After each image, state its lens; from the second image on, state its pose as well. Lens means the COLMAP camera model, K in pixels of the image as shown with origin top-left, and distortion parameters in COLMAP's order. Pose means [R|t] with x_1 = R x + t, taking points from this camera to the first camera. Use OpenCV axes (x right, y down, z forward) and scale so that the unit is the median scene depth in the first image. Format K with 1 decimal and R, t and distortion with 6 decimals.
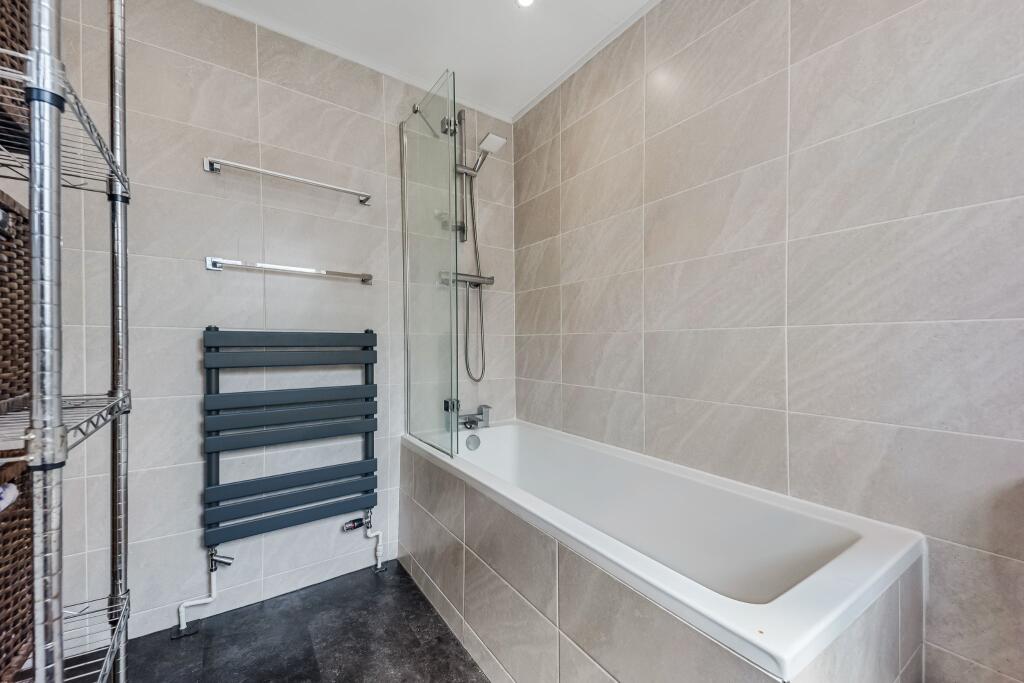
lens RADIAL K [[397.4, 0, 511.6], [0, 397.4, 345.0], [0, 0, 1]] dist [0.071345, -0.029396]
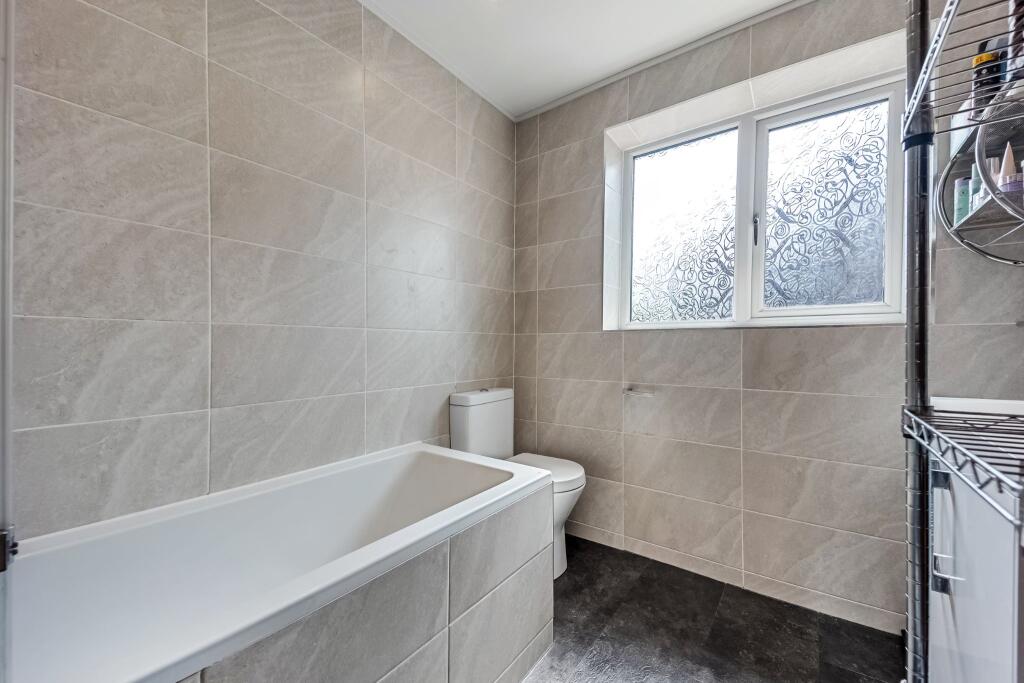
lens RADIAL K [[397.4, 0, 511.6], [0, 397.4, 345.0], [0, 0, 1]] dist [0.071345, -0.029396]
pose [[-0.331142, -0.001397, 0.943580, -0.604296], [0.002161, 0.999995, 0.002239, 0.005572], [-0.943578, 0.002780, -0.331138, 0.816267]]
